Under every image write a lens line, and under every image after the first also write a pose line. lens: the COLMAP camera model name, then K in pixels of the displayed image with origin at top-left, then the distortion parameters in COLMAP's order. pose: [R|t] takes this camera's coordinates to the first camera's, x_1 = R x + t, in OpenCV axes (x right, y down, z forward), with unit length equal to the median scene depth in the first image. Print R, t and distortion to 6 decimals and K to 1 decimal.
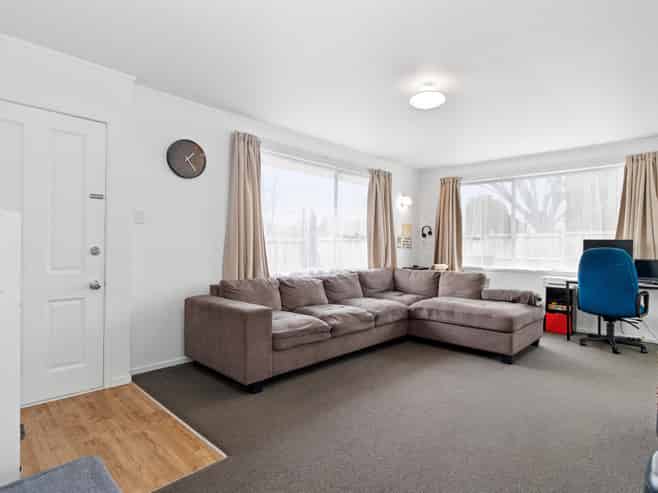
lens RADIAL K [[360.2, 0, 329.0], [0, 360.2, 246.5], [0, 0, 1]] dist [-0.000721, -0.000161]
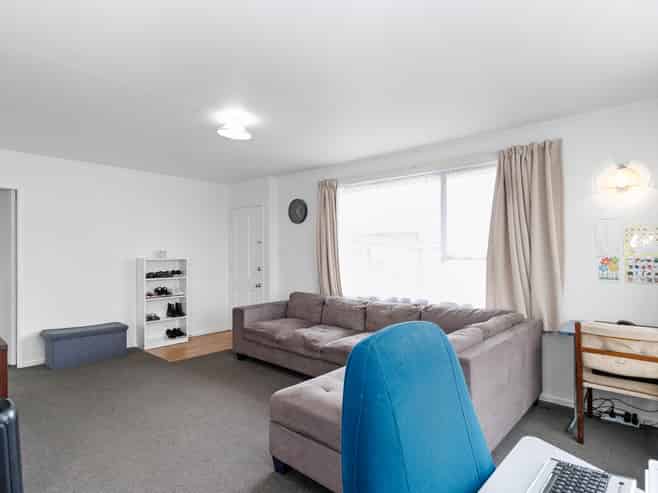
lens RADIAL K [[373.0, 0, 329.0], [0, 373.0, 246.5], [0, 0, 1]] dist [0.033262, 0.000133]
pose [[0.020876, -0.031556, -0.999284, 1.028804], [-0.005966, 0.999480, -0.031687, -0.035367], [0.999764, 0.006623, 0.020677, 0.938273]]
